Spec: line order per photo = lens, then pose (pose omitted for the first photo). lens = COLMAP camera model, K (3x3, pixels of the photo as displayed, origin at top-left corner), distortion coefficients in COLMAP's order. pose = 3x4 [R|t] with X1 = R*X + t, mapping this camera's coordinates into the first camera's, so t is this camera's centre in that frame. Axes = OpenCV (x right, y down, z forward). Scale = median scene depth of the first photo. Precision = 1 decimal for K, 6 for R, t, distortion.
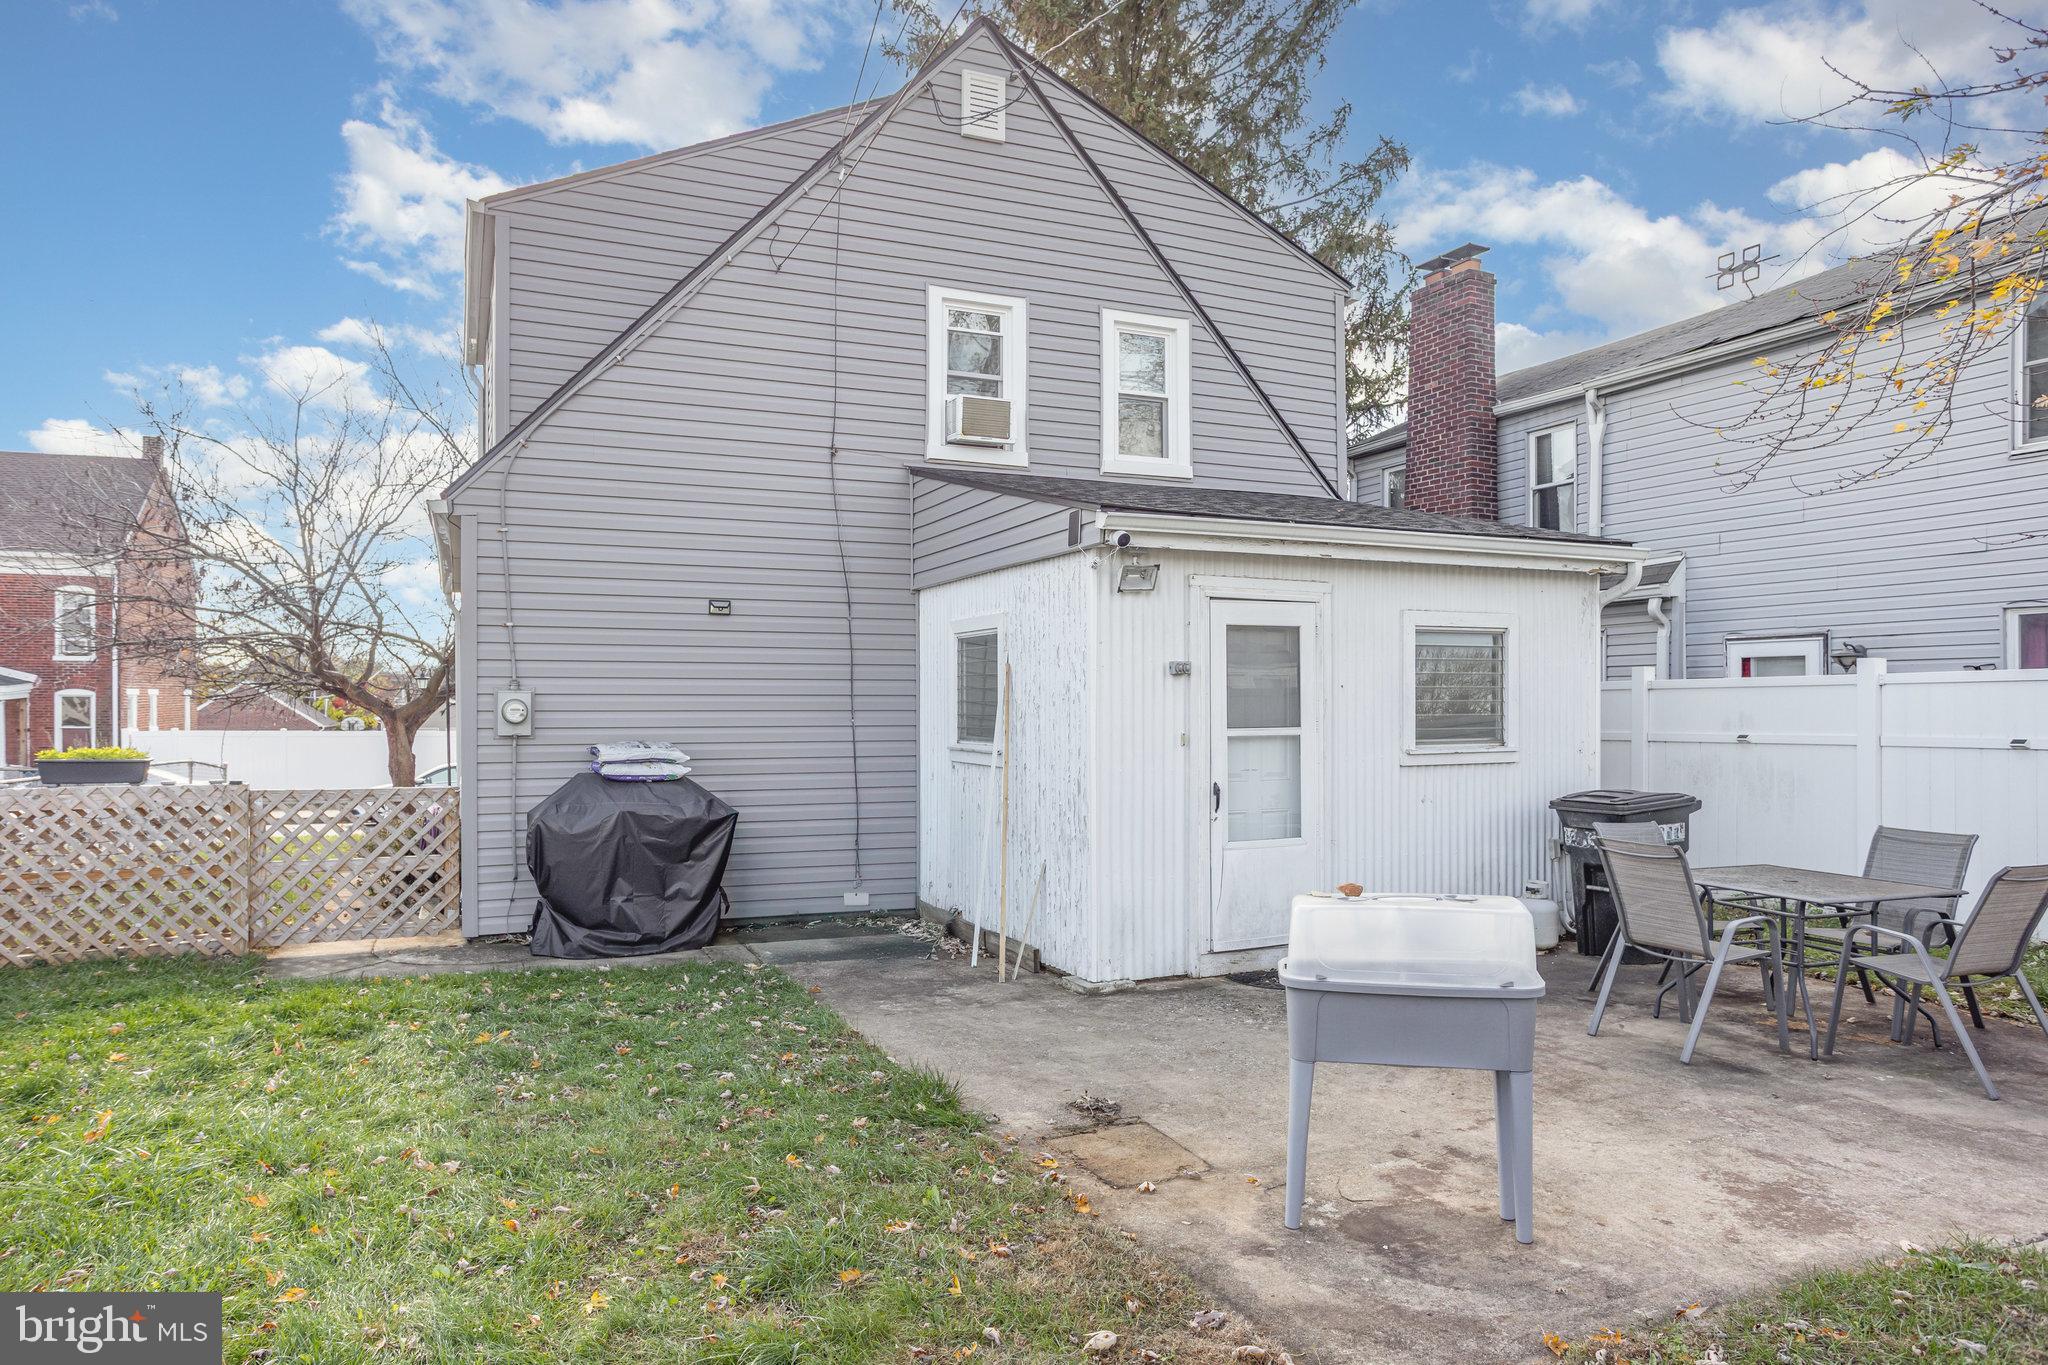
lens RADIAL K [[1293.4, 0, 1028.7], [0, 1293.4, 696.0], [0, 0, 1]] dist [-0.015085, 0.013865]
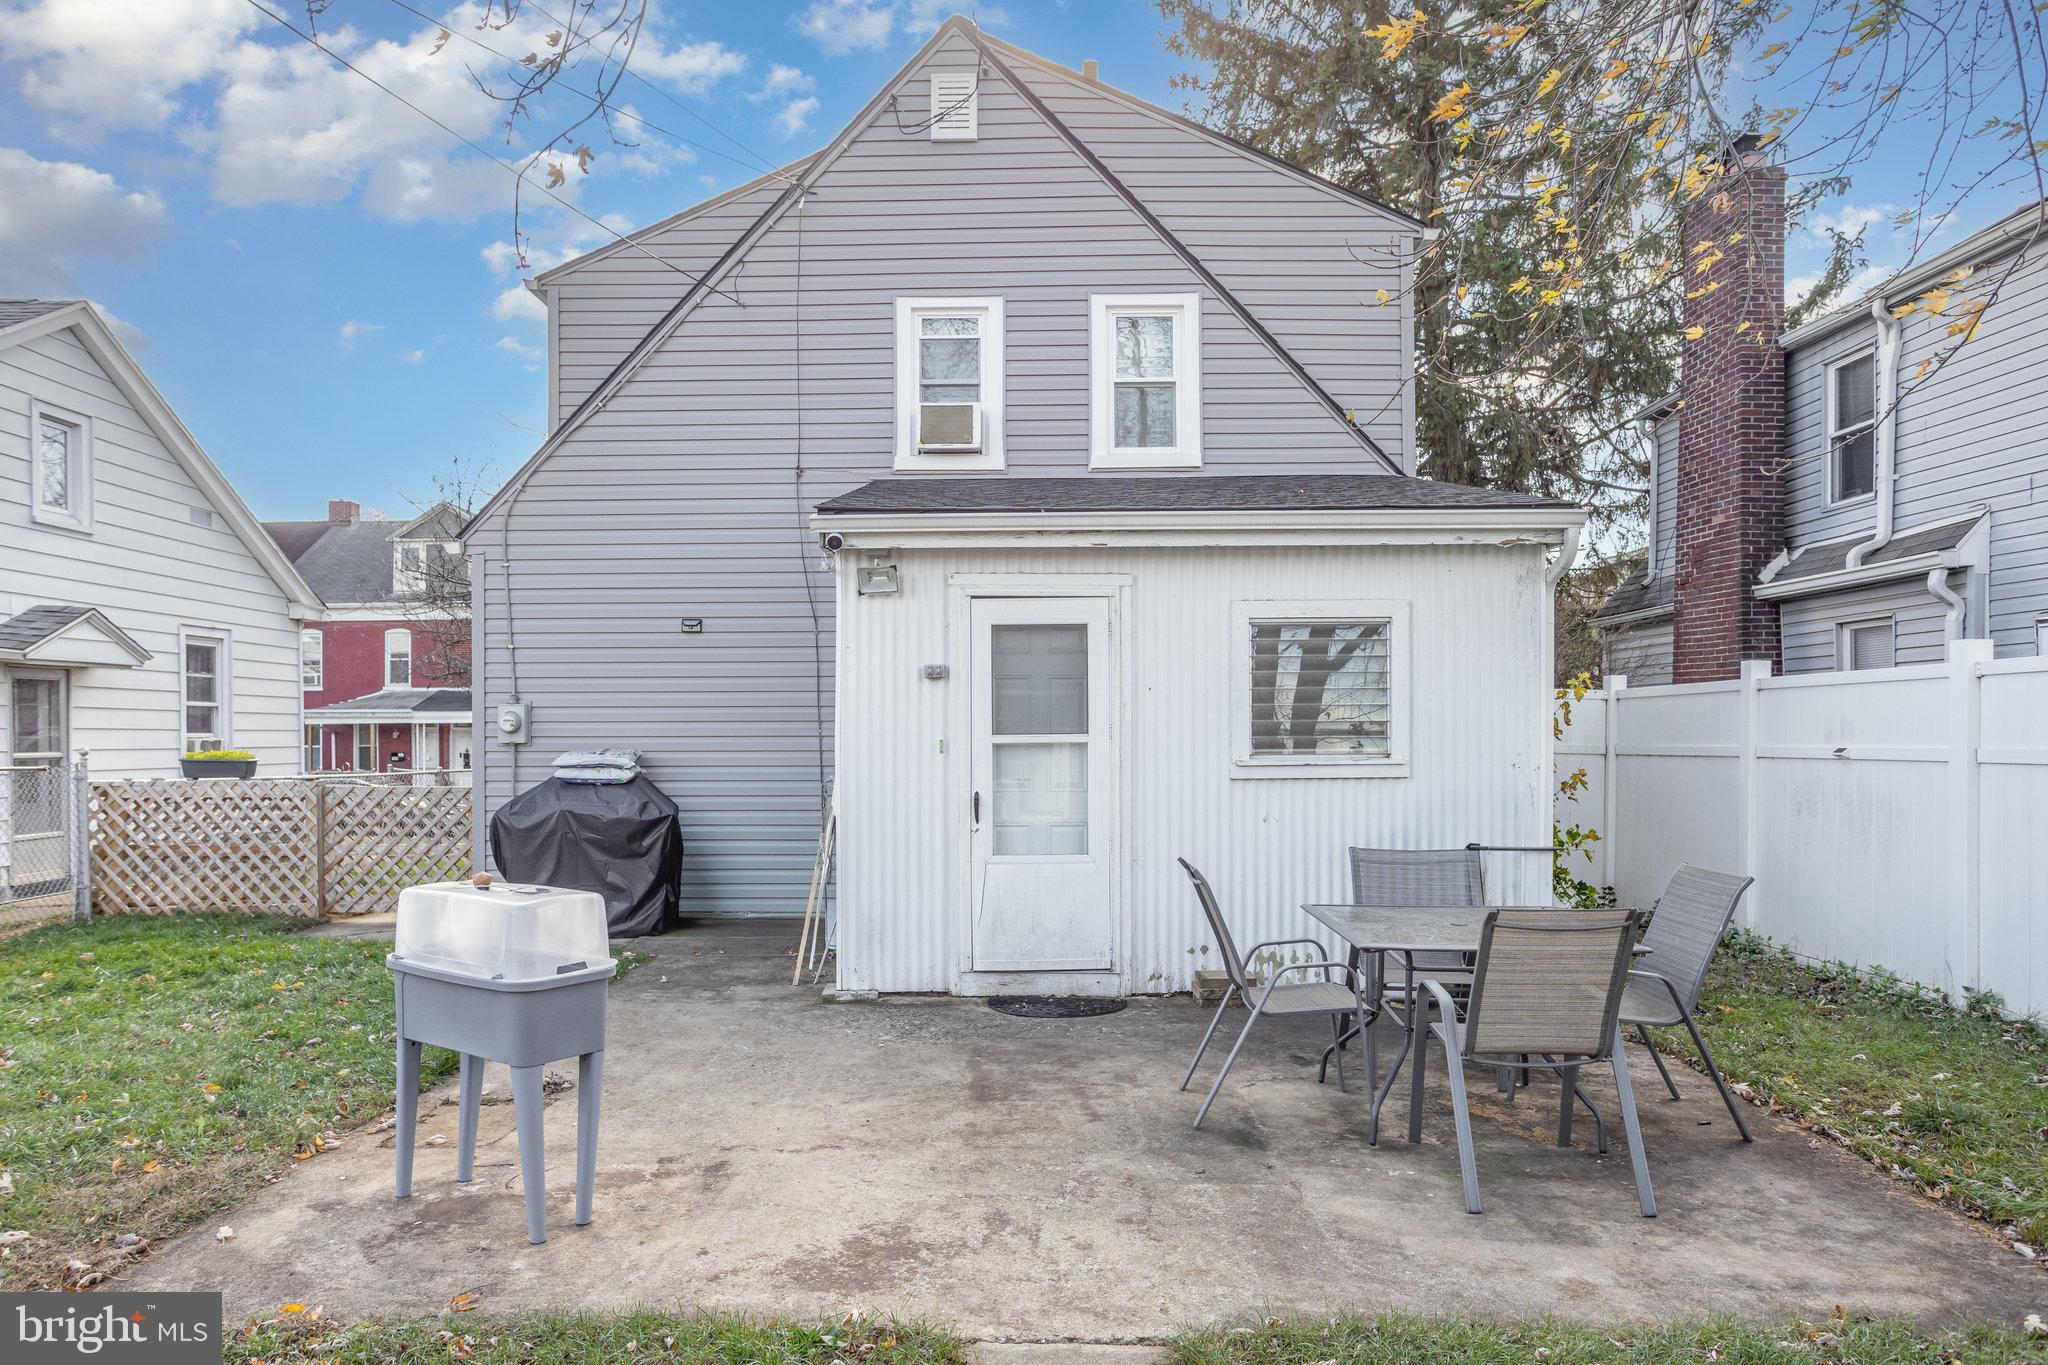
lens RADIAL K [[1337.5, 0, 971.7], [0, 1337.5, 722.4], [0, 0, 1]] dist [-0.005253, 0.004130]
pose [[0.903590, -0.004146, -0.428377, 0.488549], [0.005287, 0.999985, 0.001473, 0.012725], [0.428365, -0.003596, 0.903599, 0.098990]]
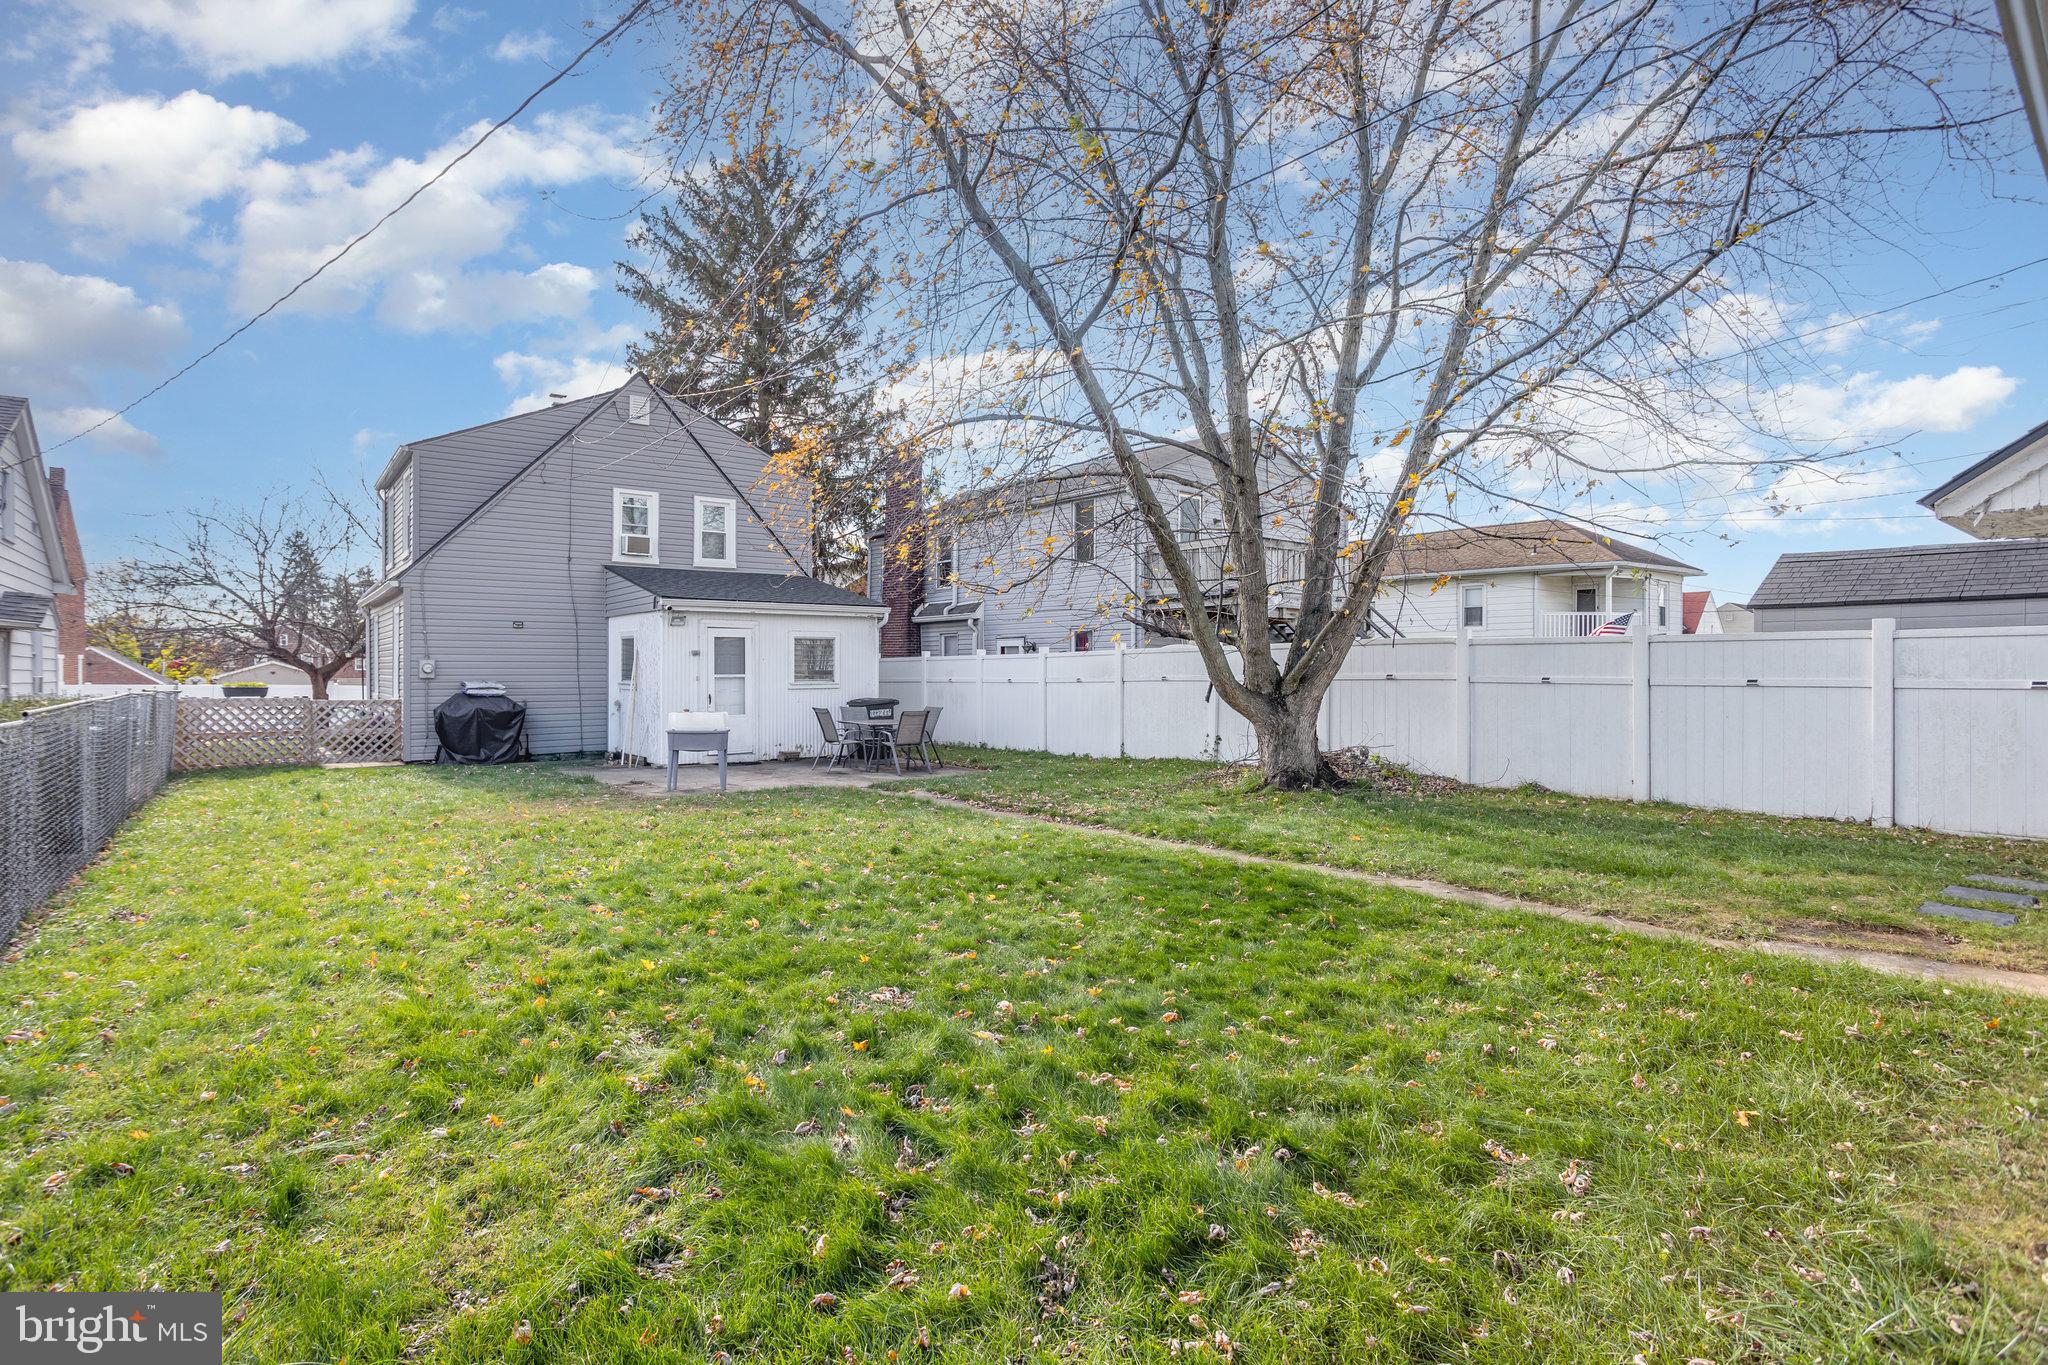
lens RADIAL K [[1007.2, 0, 995.2], [0, 1007.2, 658.5], [0, 0, 1]] dist [-0.030822, 0.015080]
pose [[0.975892, 0.003696, 0.218222, 0.237141], [-0.002700, 0.999985, -0.004861, 0.000166], [-0.218237, 0.004155, 0.975887, -1.084173]]
